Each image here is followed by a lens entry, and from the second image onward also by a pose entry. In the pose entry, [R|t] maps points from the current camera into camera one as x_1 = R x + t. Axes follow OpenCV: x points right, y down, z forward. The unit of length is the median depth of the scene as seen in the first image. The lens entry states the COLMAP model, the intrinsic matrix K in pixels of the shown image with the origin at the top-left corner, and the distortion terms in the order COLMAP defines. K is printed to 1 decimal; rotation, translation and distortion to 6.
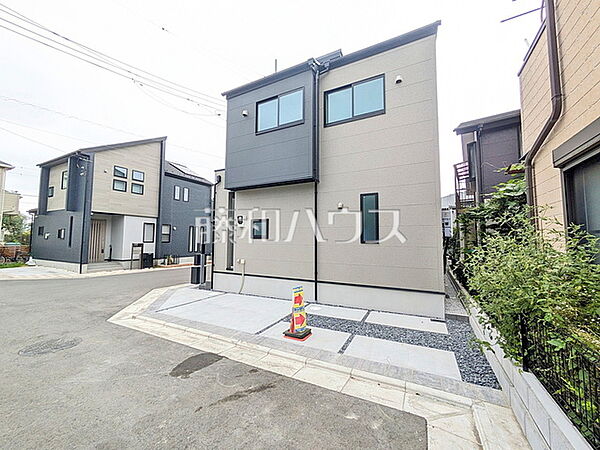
lens RADIAL K [[238.6, 0, 296.7], [0, 238.6, 224.3], [0, 0, 1]] dist [0.001435, 0.001635]
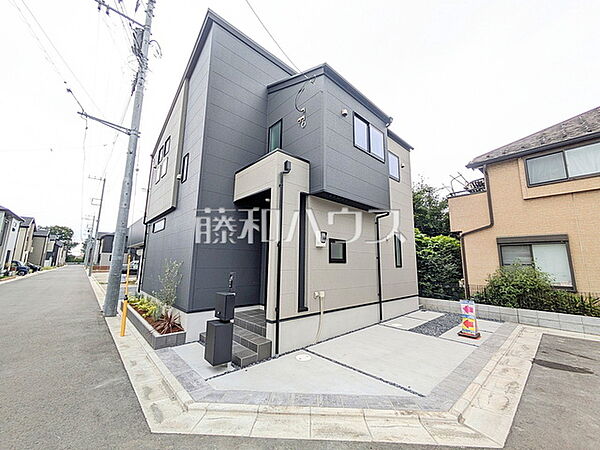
lens RADIAL K [[238.6, 0, 297.0], [0, 238.6, 224.7], [0, 0, 1]] dist [0.001435, 0.001635]
pose [[0.342243, 0.147941, 0.927892, -1.179140], [-0.076451, 0.988637, -0.129428, 0.055971], [-0.936496, -0.026642, 0.349665, 1.009999]]
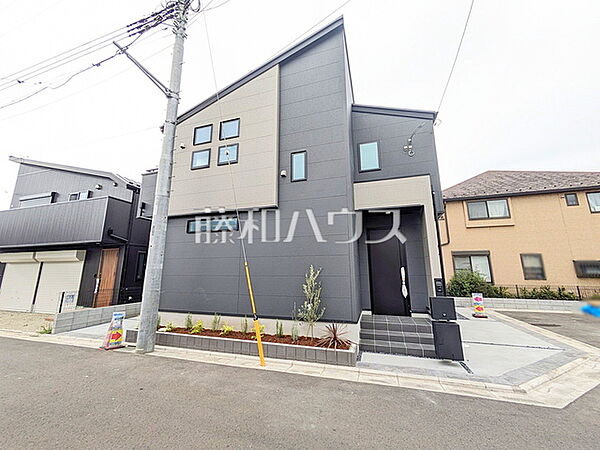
lens RADIAL K [[238.6, 0, 298.7], [0, 238.6, 222.2], [0, 0, 1]] dist [0.001435, 0.001635]
pose [[-0.180351, 0.188520, 0.965367, -1.296156], [-0.070790, 0.976428, -0.203905, 0.132241], [-0.981052, -0.105113, -0.162755, 2.053397]]
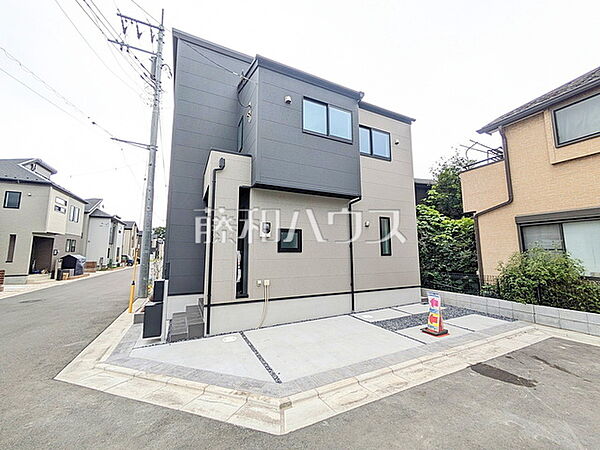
lens RADIAL K [[238.6, 0, 297.1], [0, 238.6, 225.1], [0, 0, 1]] dist [0.001435, 0.001635]
pose [[0.592413, 0.085583, 0.801076, -0.972097], [-0.046909, 0.996319, -0.071752, 0.028622], [-0.804268, 0.004929, 0.594247, 0.578505]]
